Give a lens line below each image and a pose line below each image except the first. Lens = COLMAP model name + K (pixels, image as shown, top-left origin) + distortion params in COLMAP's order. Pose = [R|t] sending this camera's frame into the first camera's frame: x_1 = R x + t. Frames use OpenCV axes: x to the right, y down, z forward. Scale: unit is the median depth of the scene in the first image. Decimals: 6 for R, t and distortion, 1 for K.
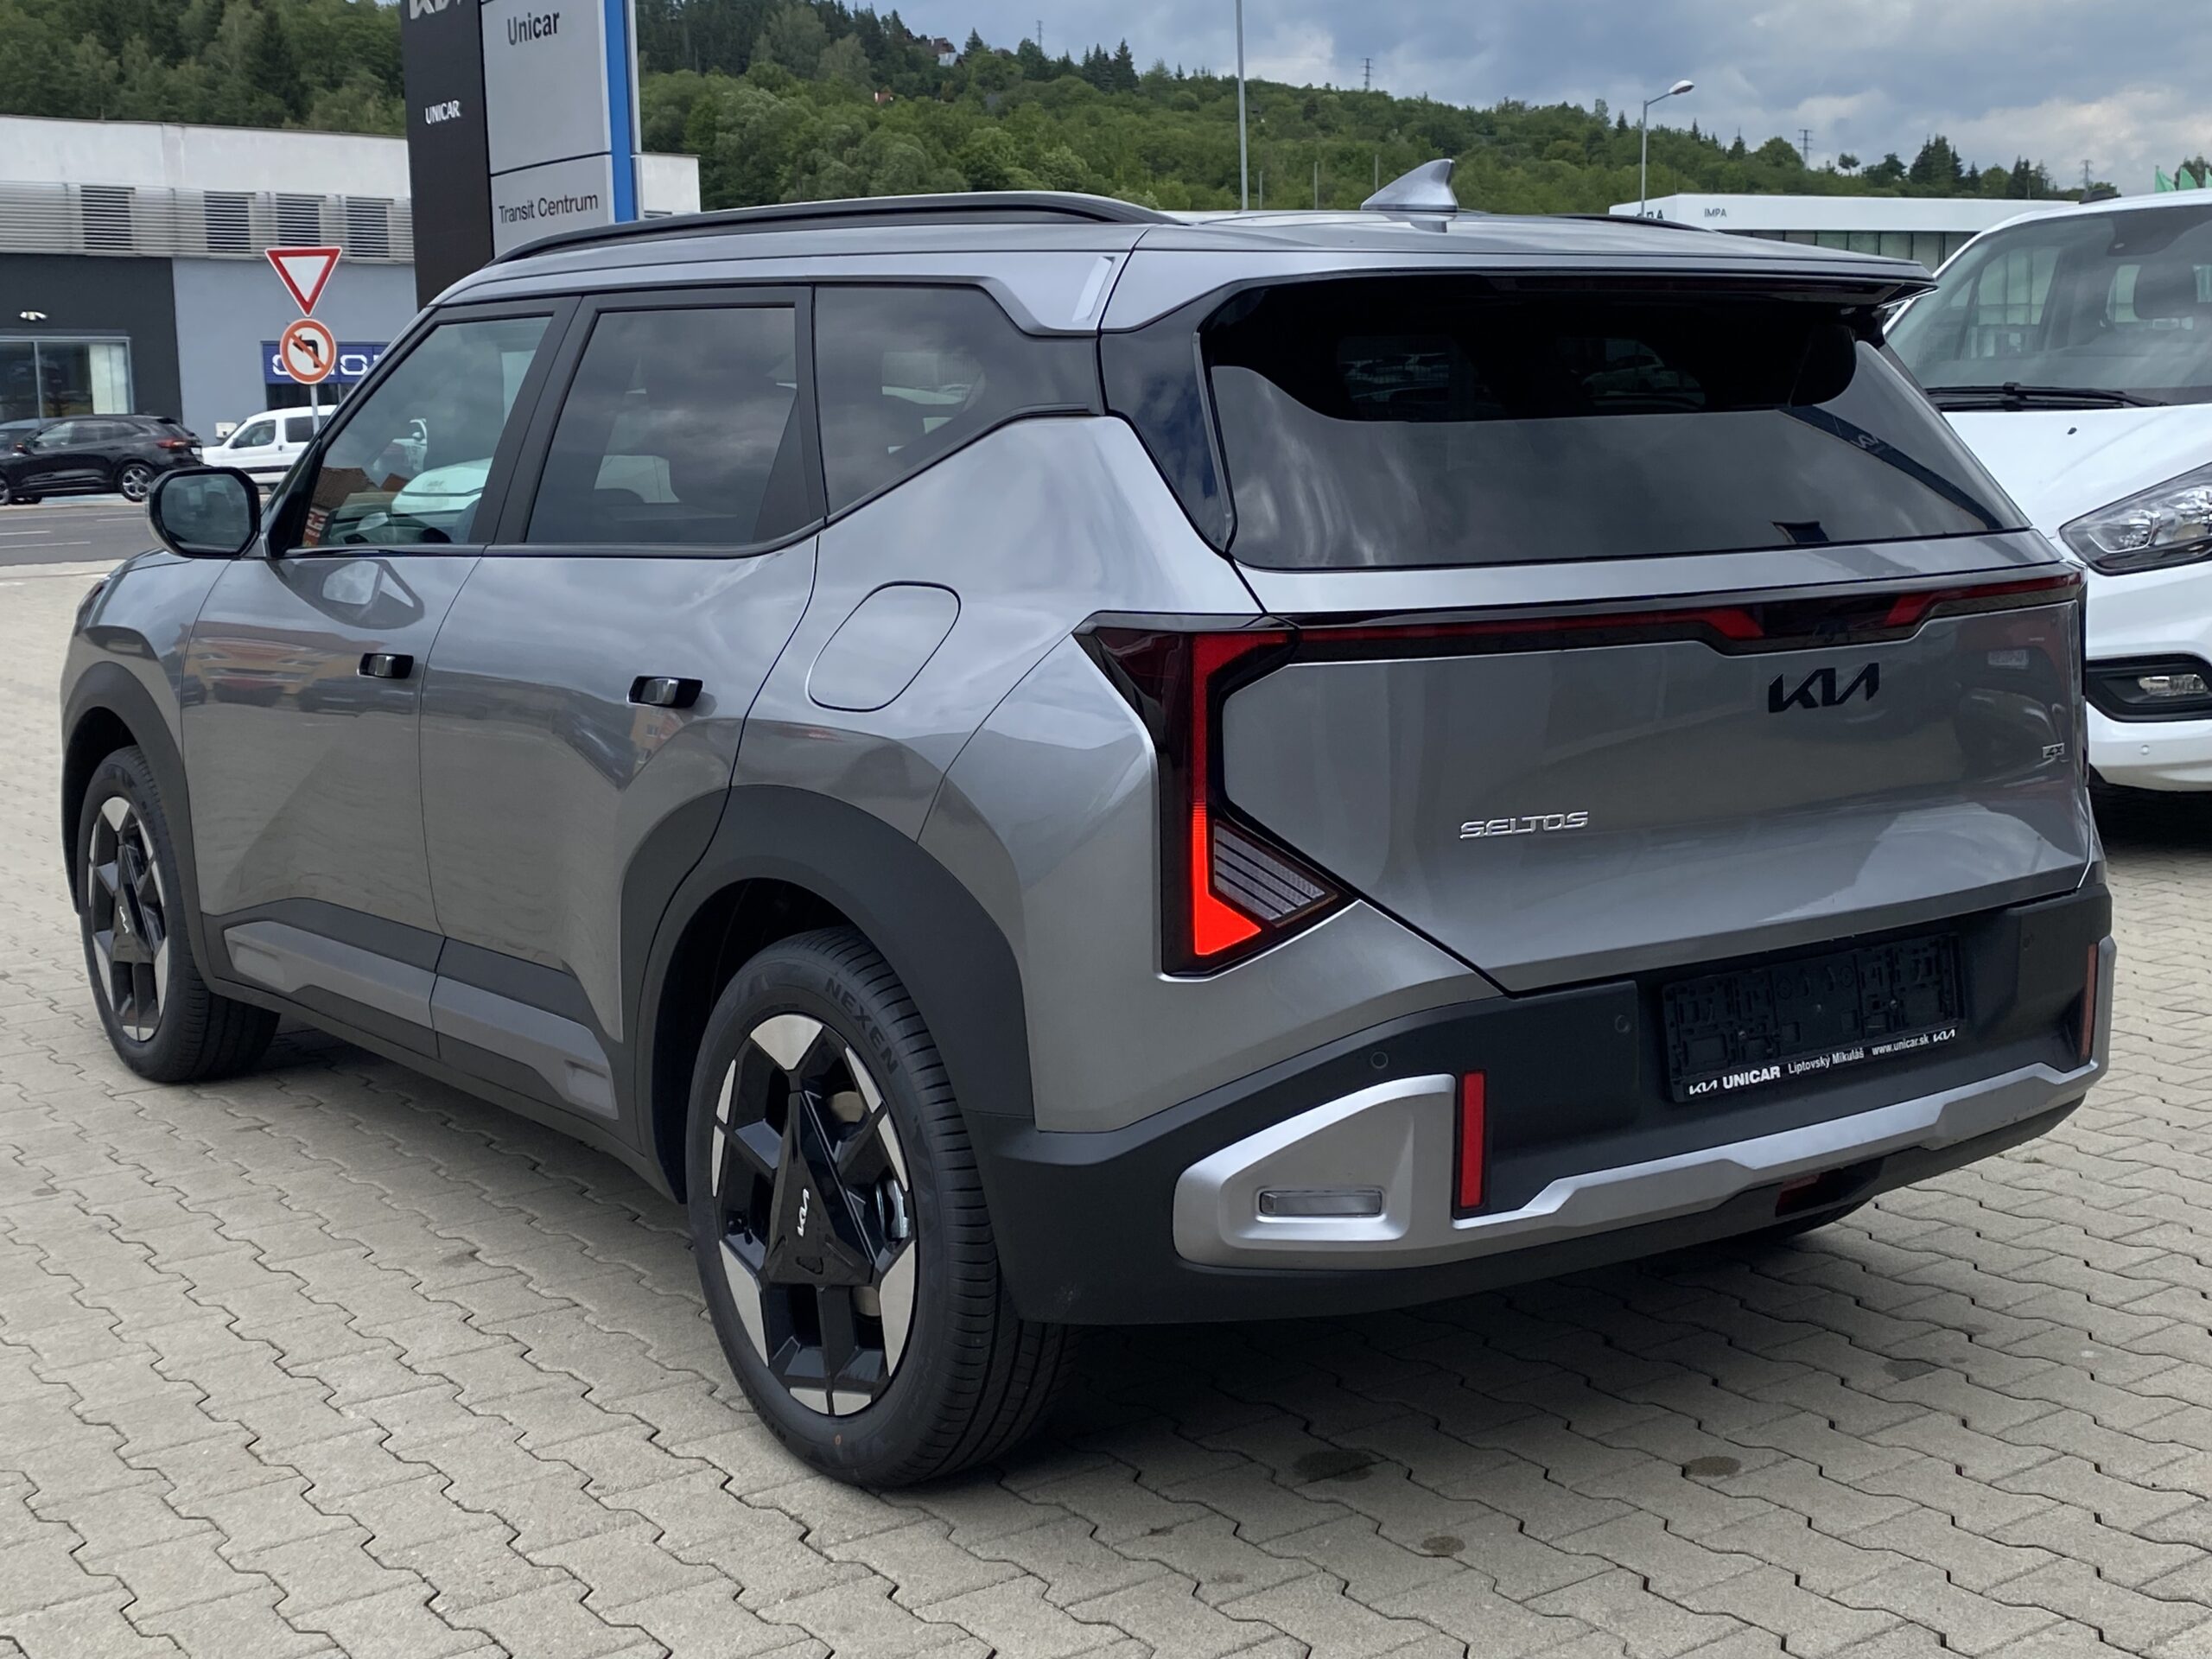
lens RADIAL K [[2767.3, 0, 1106.0], [0, 2767.3, 829.5], [0, 0, 1]] dist [0.073670, -0.034945]
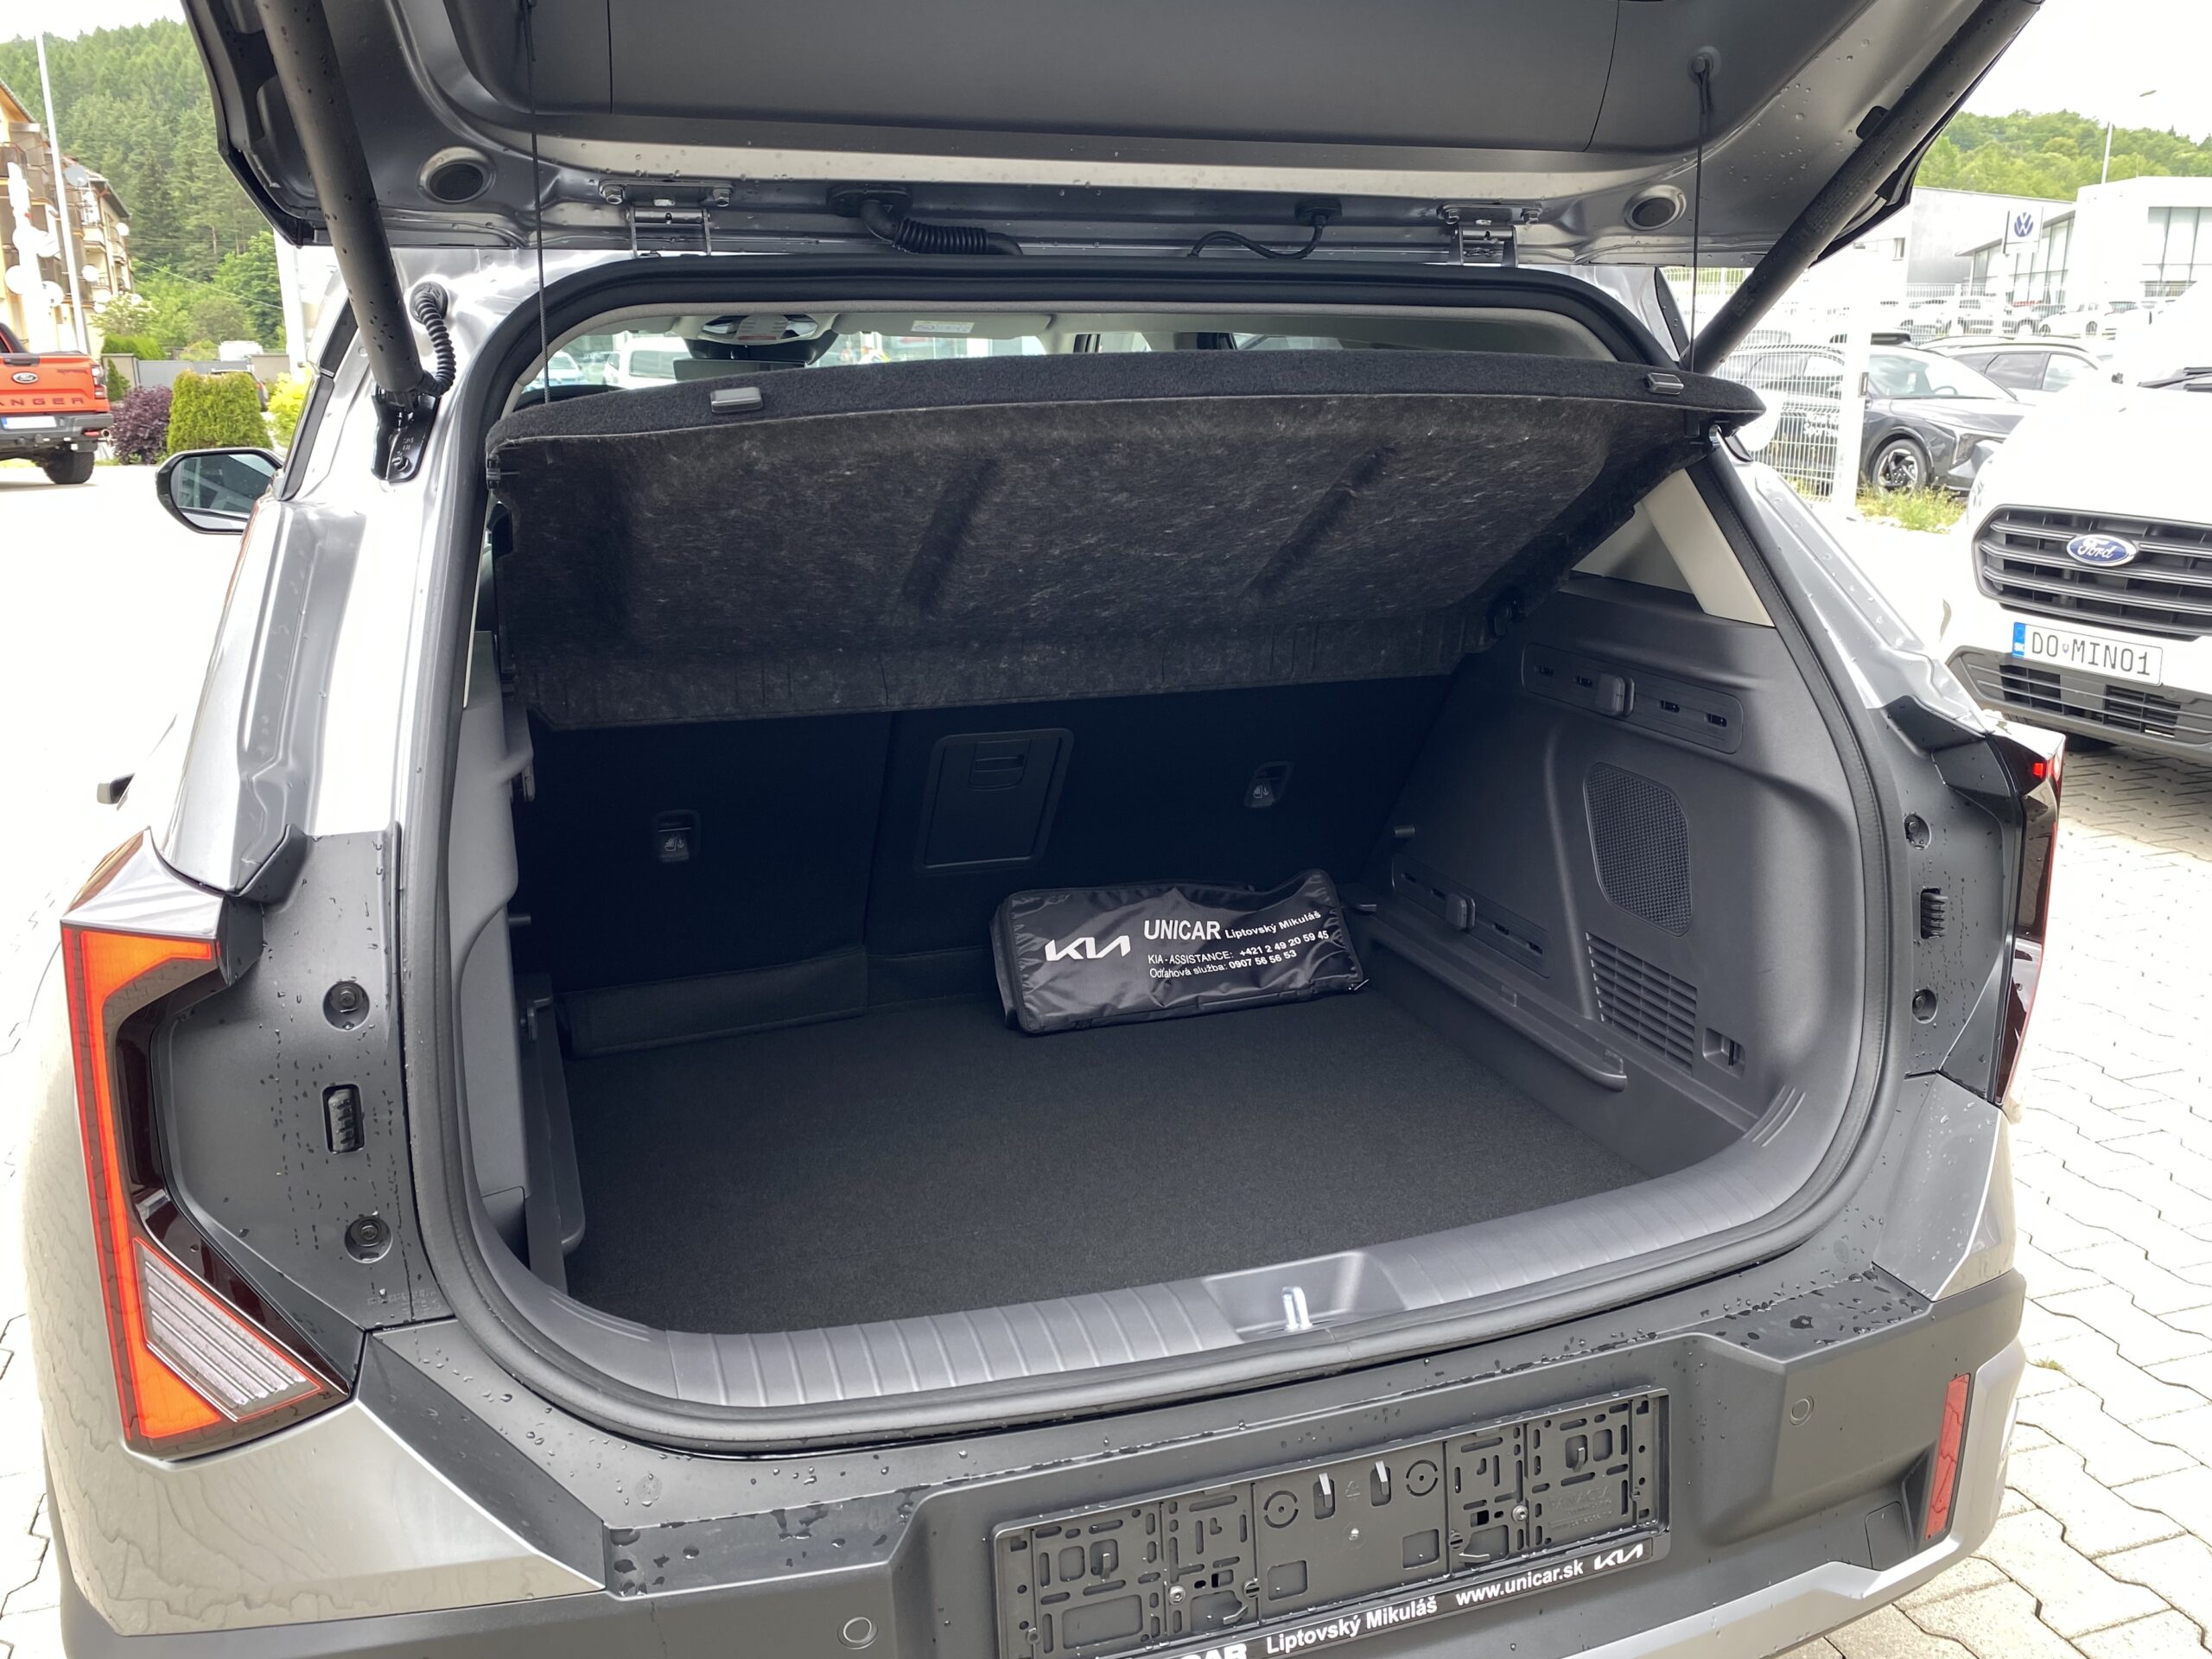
lens RADIAL K [[1802.4, 0, 1093.3], [0, 1802.4, 823.4], [0, 0, 1]] dist [-0.002085, -0.007987]
pose [[0.950183, 0.088244, -0.298941, 0.293049], [-0.053774, 0.991116, 0.121646, -0.129757], [0.307019, -0.099511, 0.946486, 0.596153]]
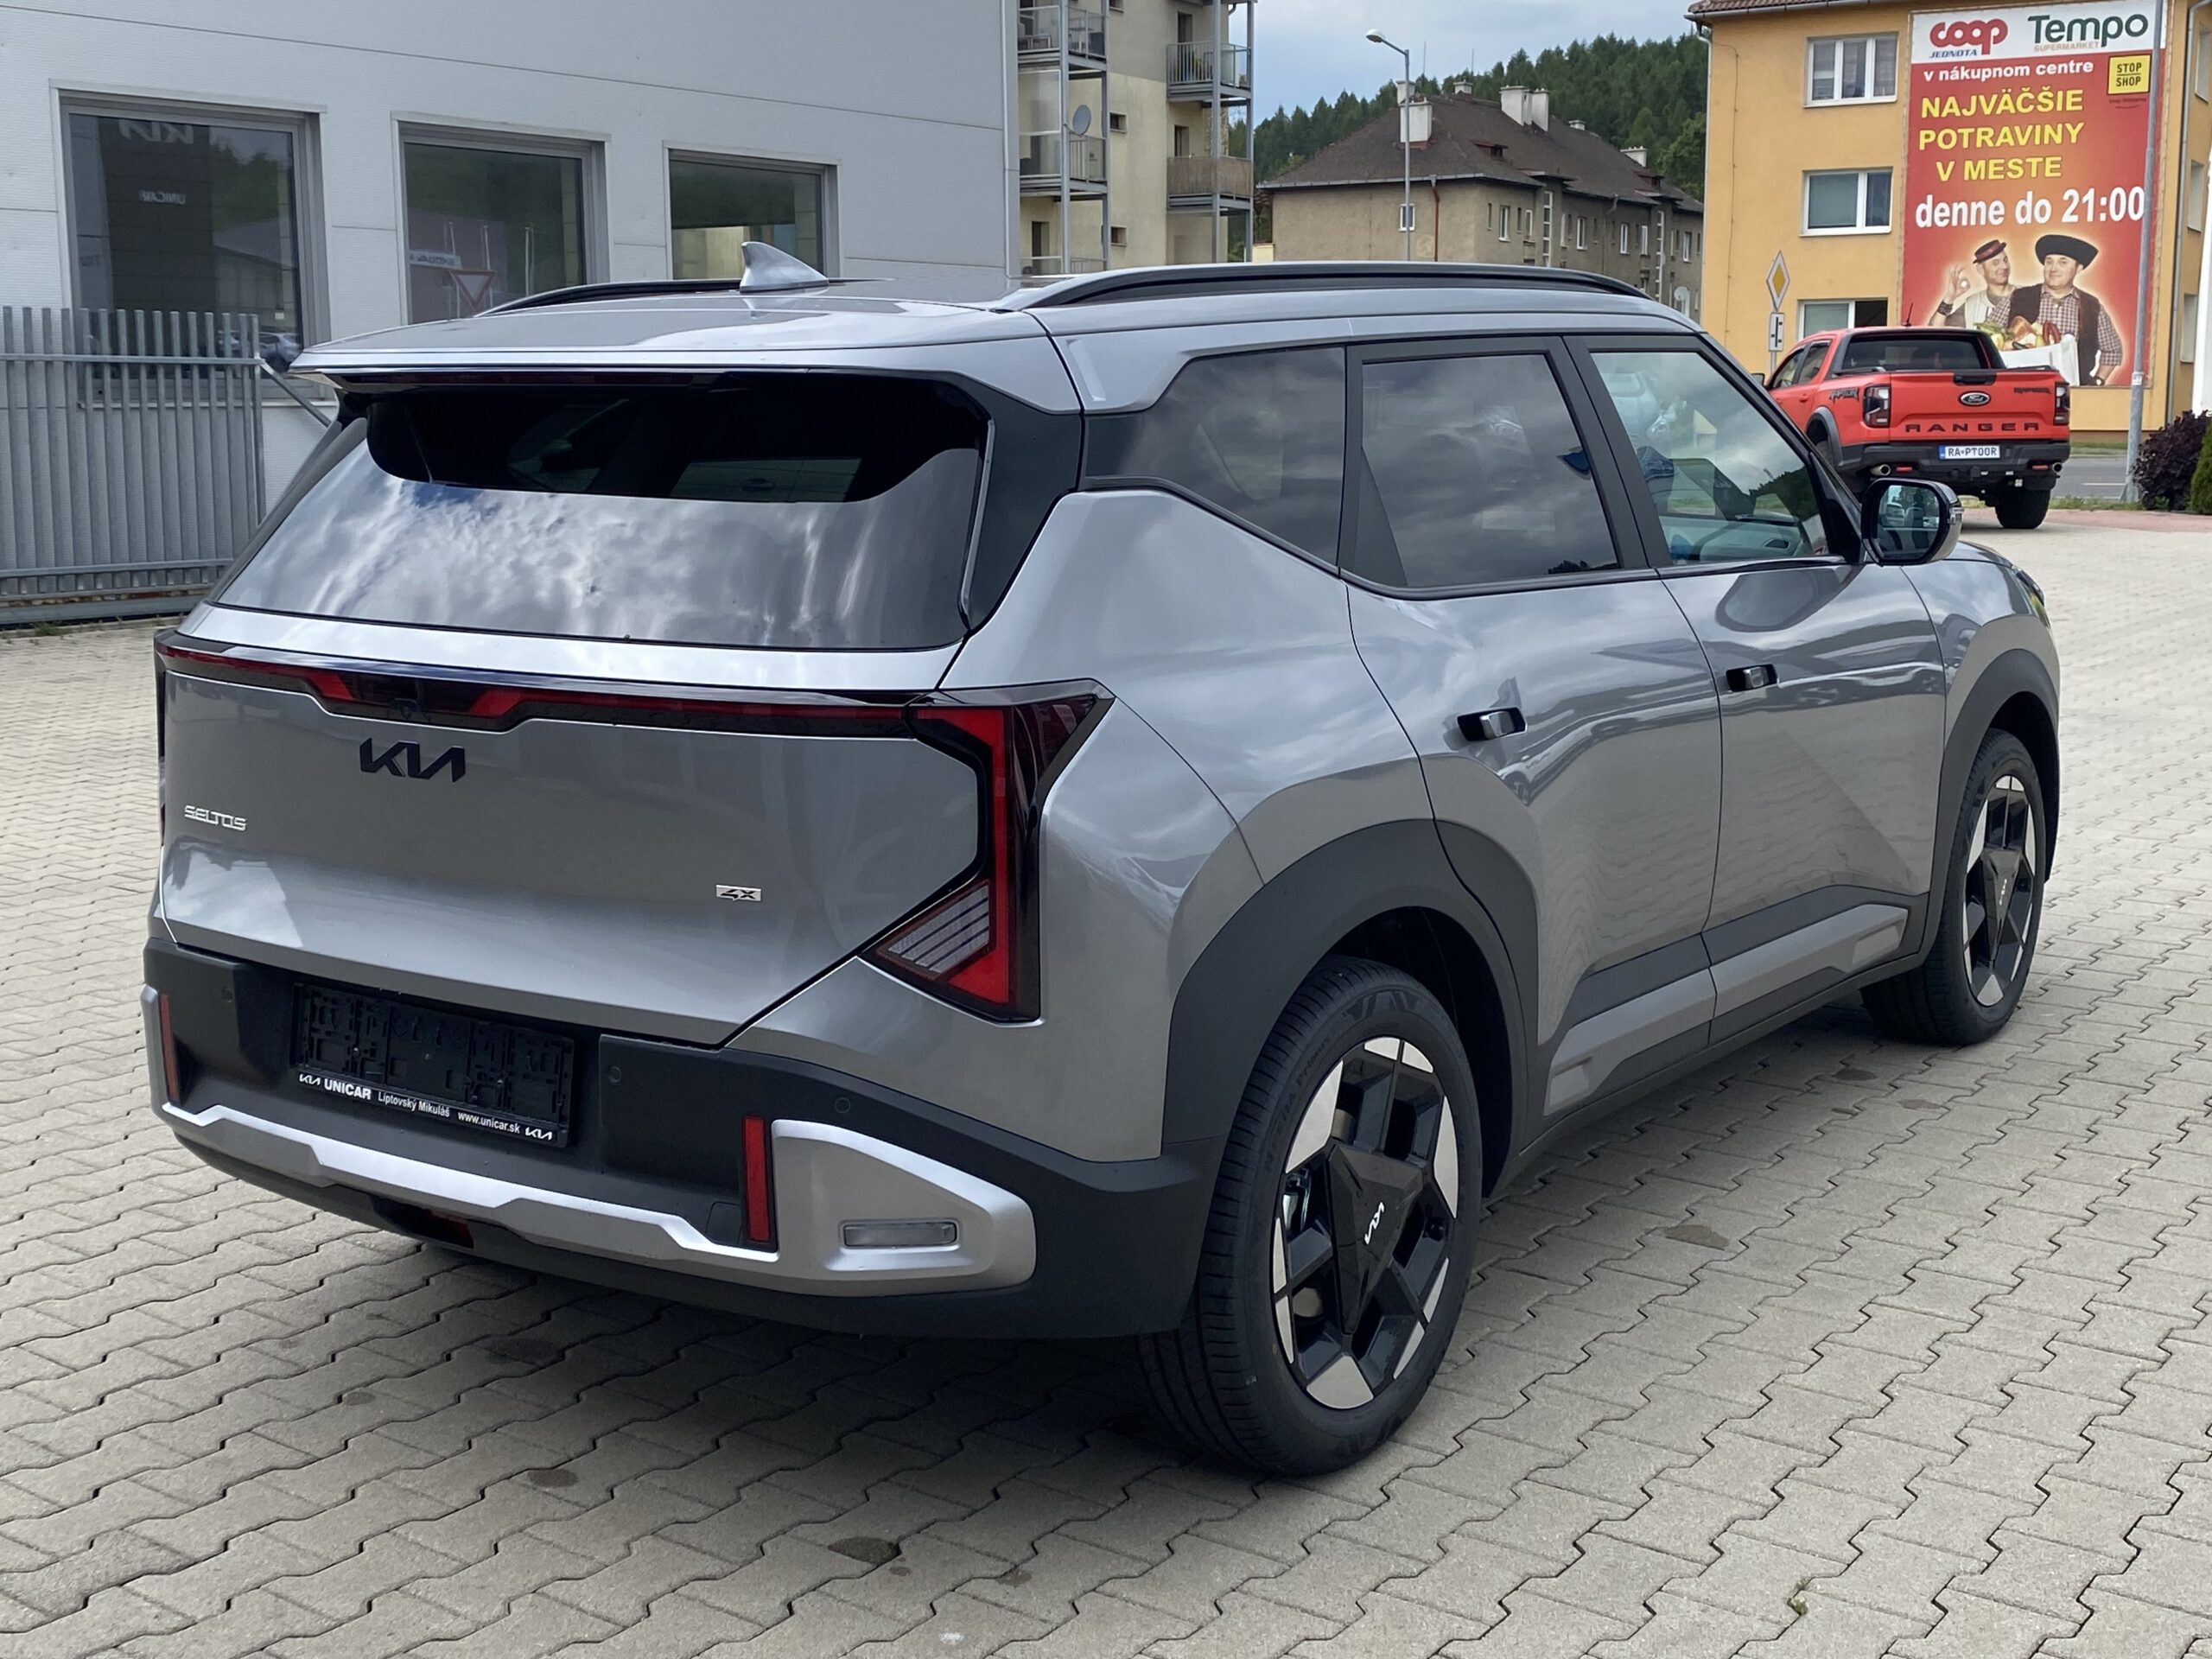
lens RADIAL K [[2623.9, 0, 1106.0], [0, 2623.9, 829.5], [0, 0, 1]] dist [0.085495, -0.046214]
pose [[0.288317, 0.171952, -0.941969, 1.221569], [-0.135391, 0.981181, 0.137670, -0.189125], [0.947915, 0.087841, 0.306172, 0.887681]]
